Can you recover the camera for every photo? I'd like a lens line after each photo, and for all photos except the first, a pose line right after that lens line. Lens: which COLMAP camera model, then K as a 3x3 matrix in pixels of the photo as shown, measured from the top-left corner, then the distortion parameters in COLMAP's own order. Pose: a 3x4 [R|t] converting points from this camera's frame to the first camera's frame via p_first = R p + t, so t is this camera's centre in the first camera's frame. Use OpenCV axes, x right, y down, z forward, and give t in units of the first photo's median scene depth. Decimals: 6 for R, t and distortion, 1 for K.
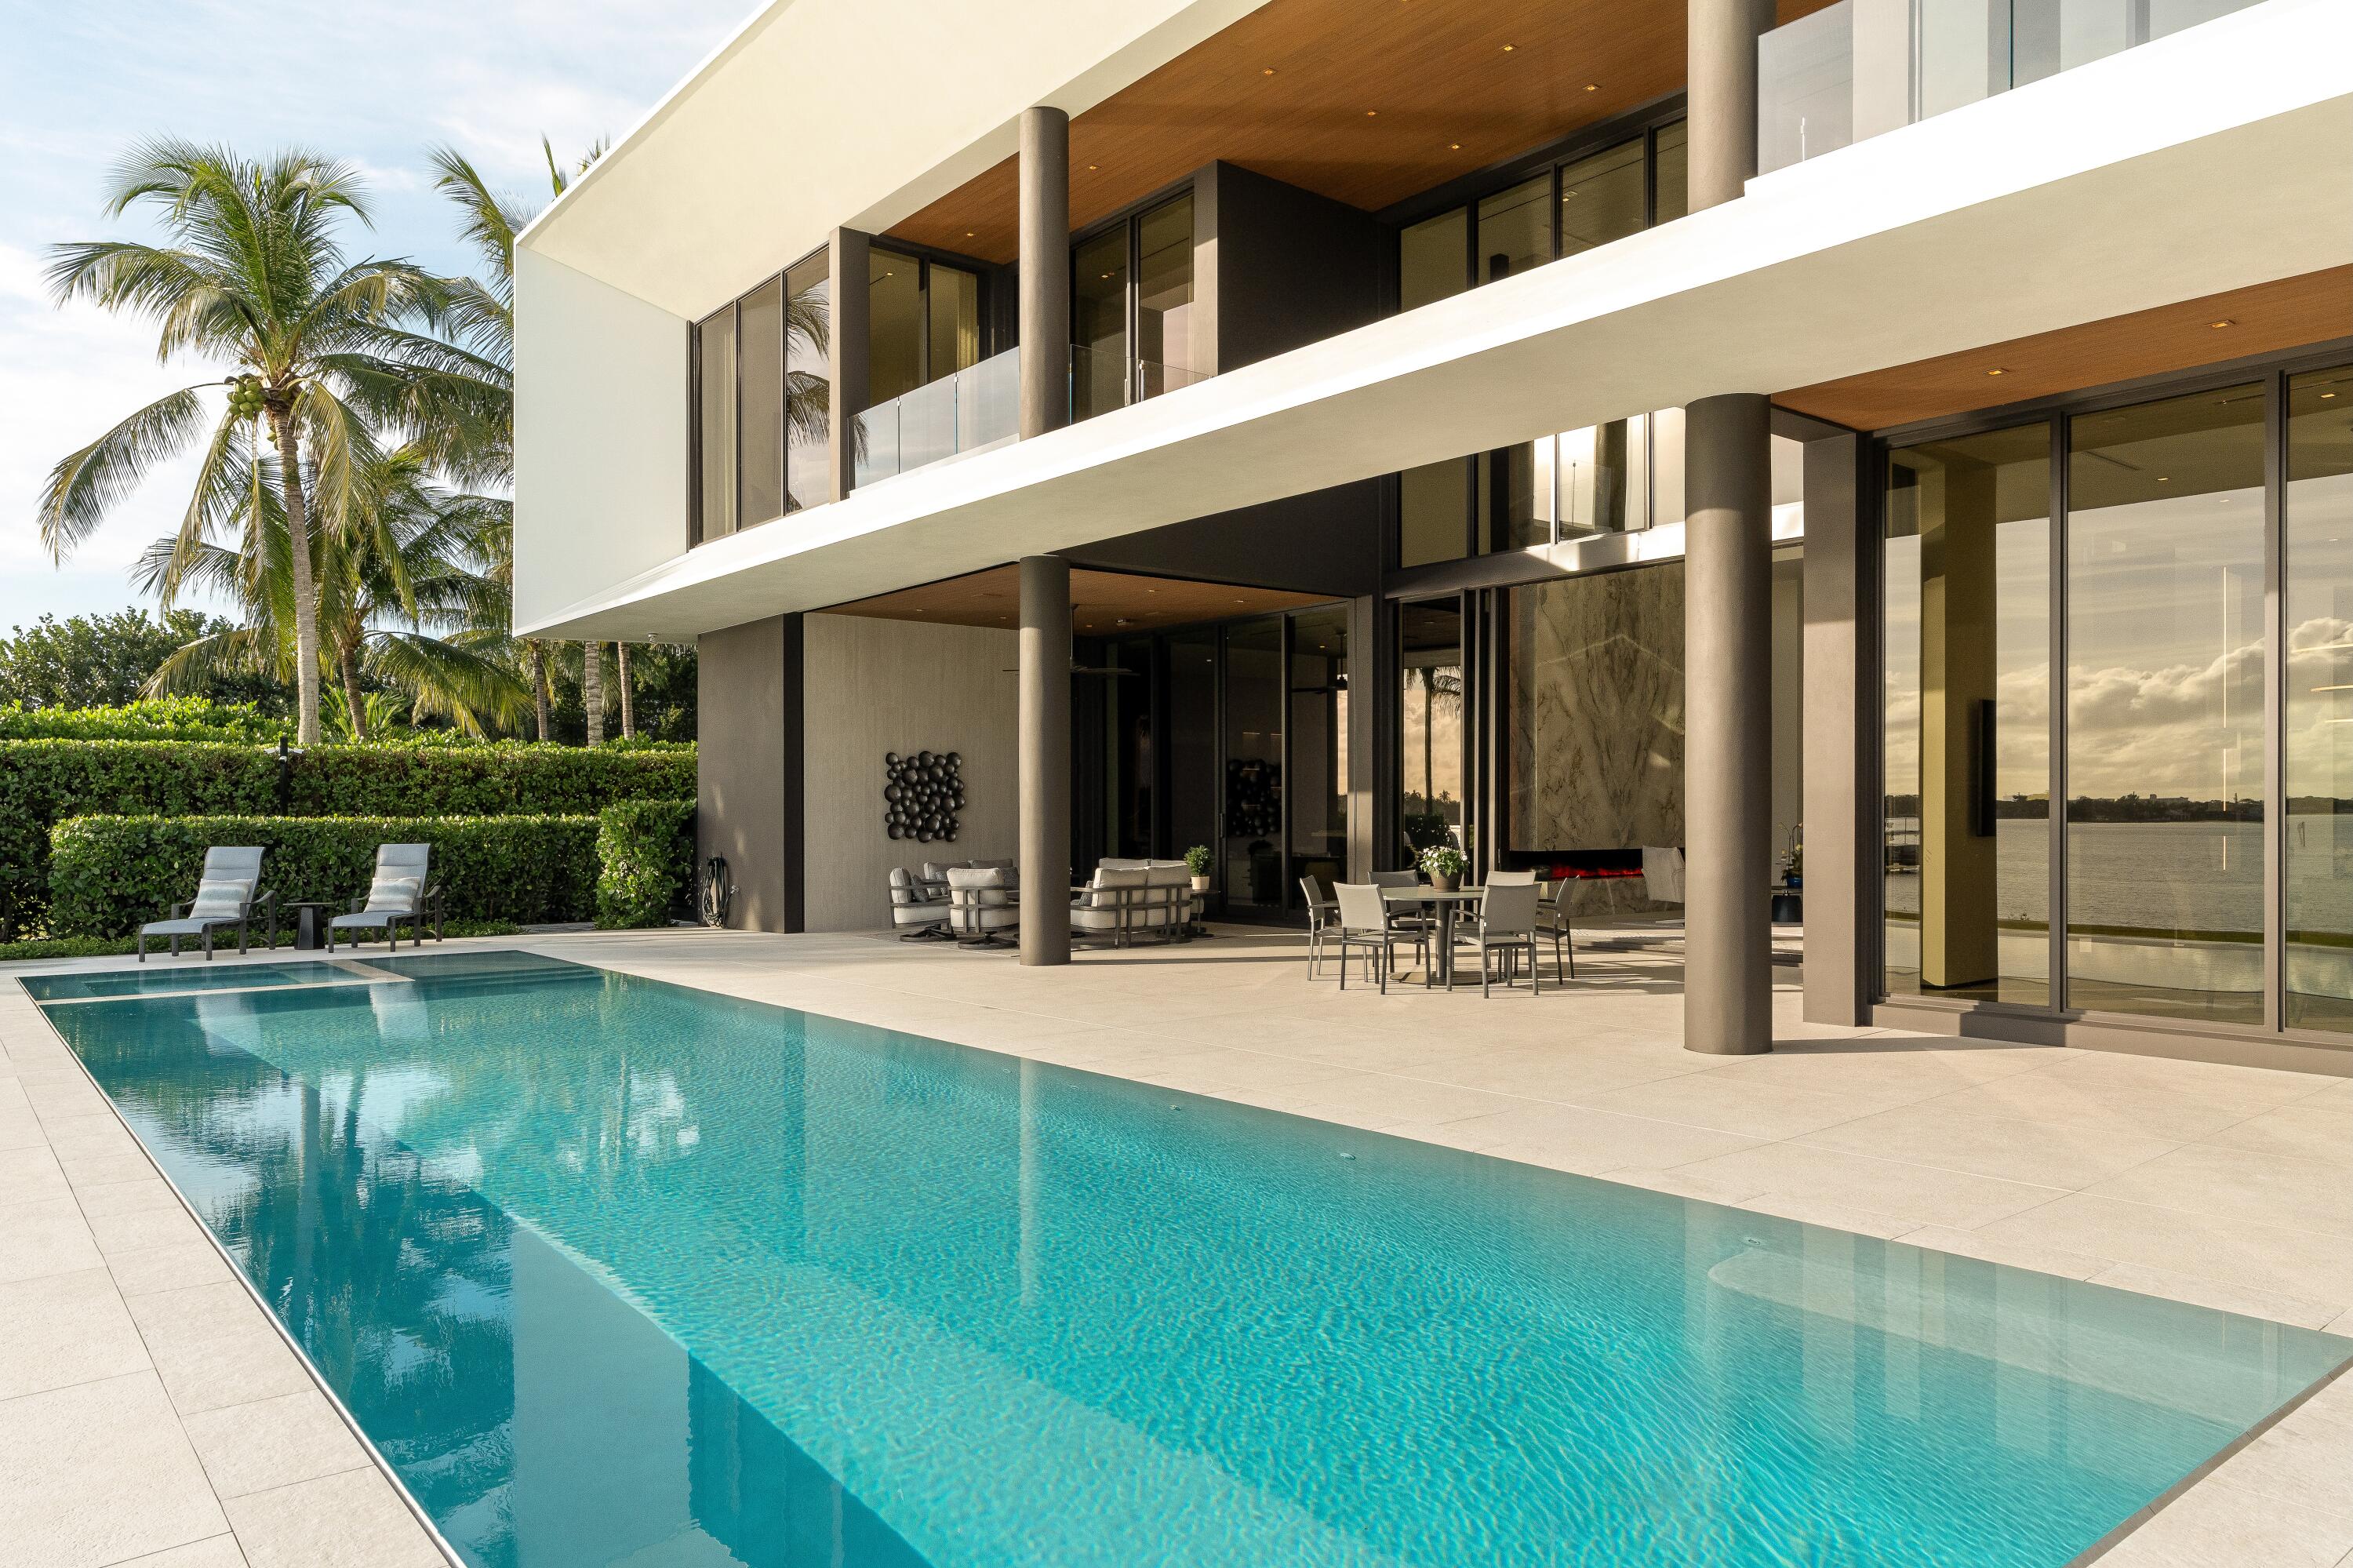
lens RADIAL K [[1558.4, 0, 1176.5], [0, 1558.4, 784.0], [0, 0, 1]] dist [0.007624, 0.000132]
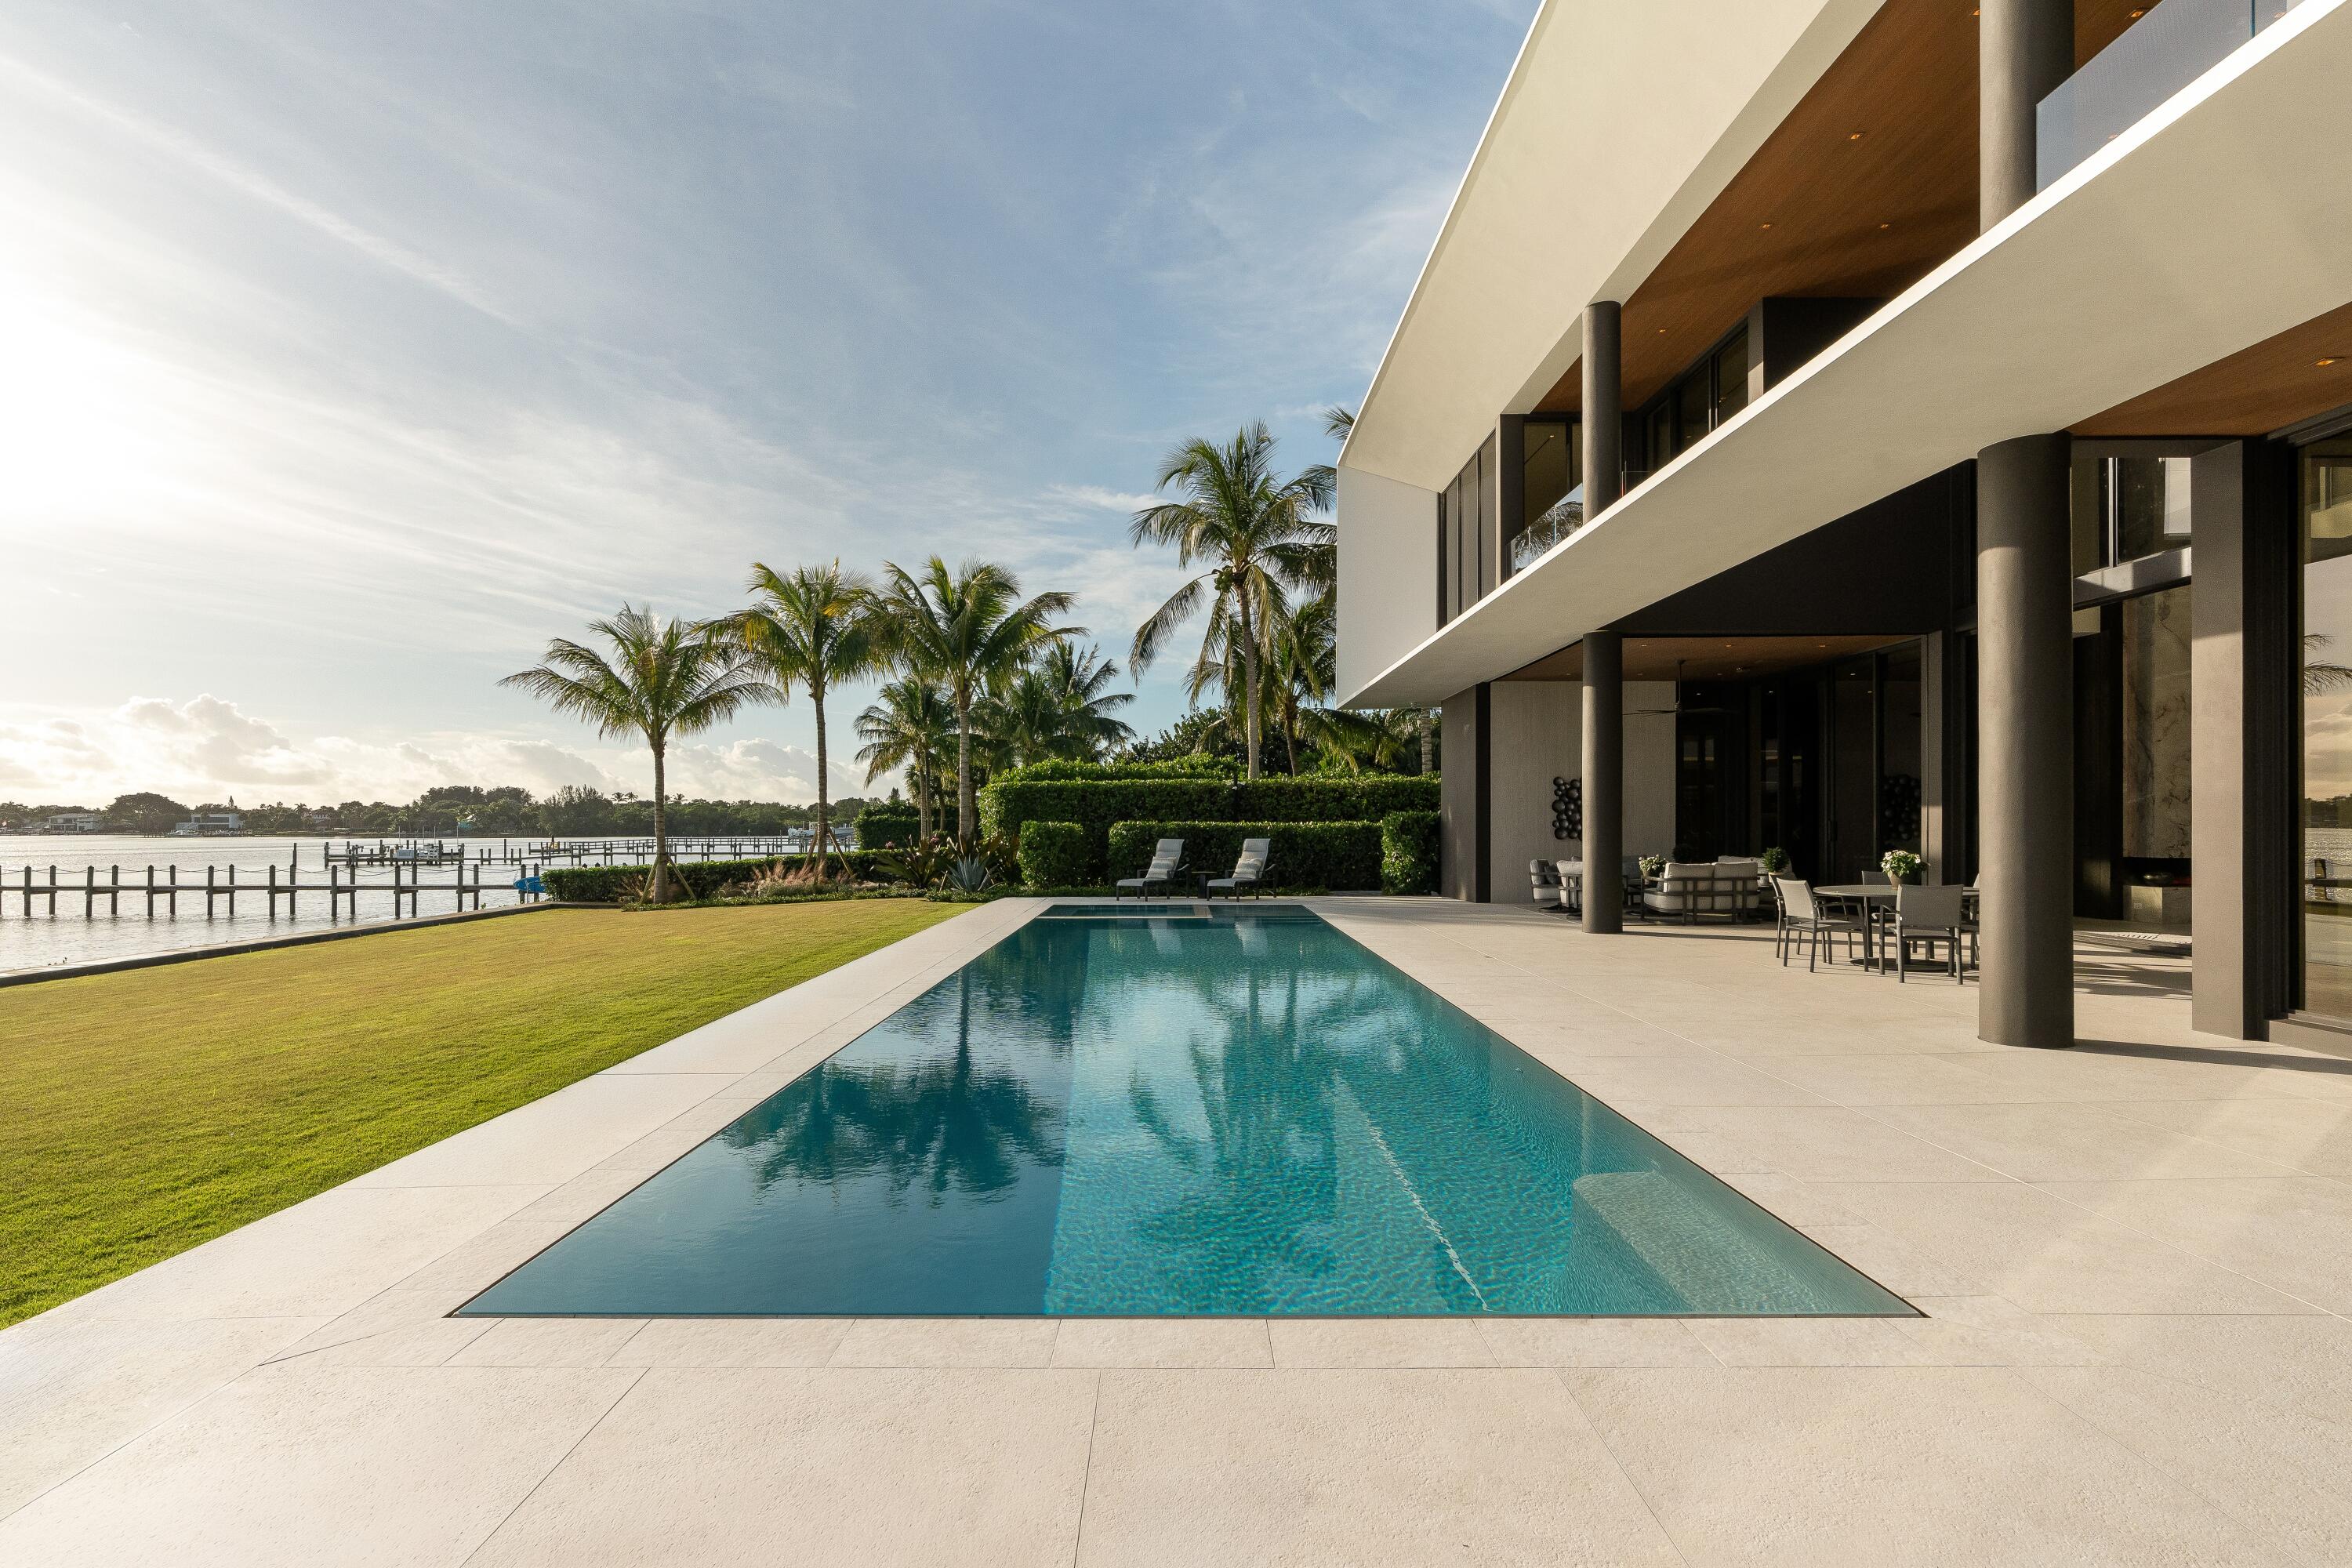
lens RADIAL K [[1107.6, 0, 1176.0], [0, 1107.6, 784.0], [0, 0, 1]] dist [-0.002970, -0.000243]
pose [[0.776010, -0.019522, -0.630419, 0.194957], [0.011517, 0.999793, -0.016782, -0.001258], [0.630616, 0.005762, 0.776074, 0.016910]]
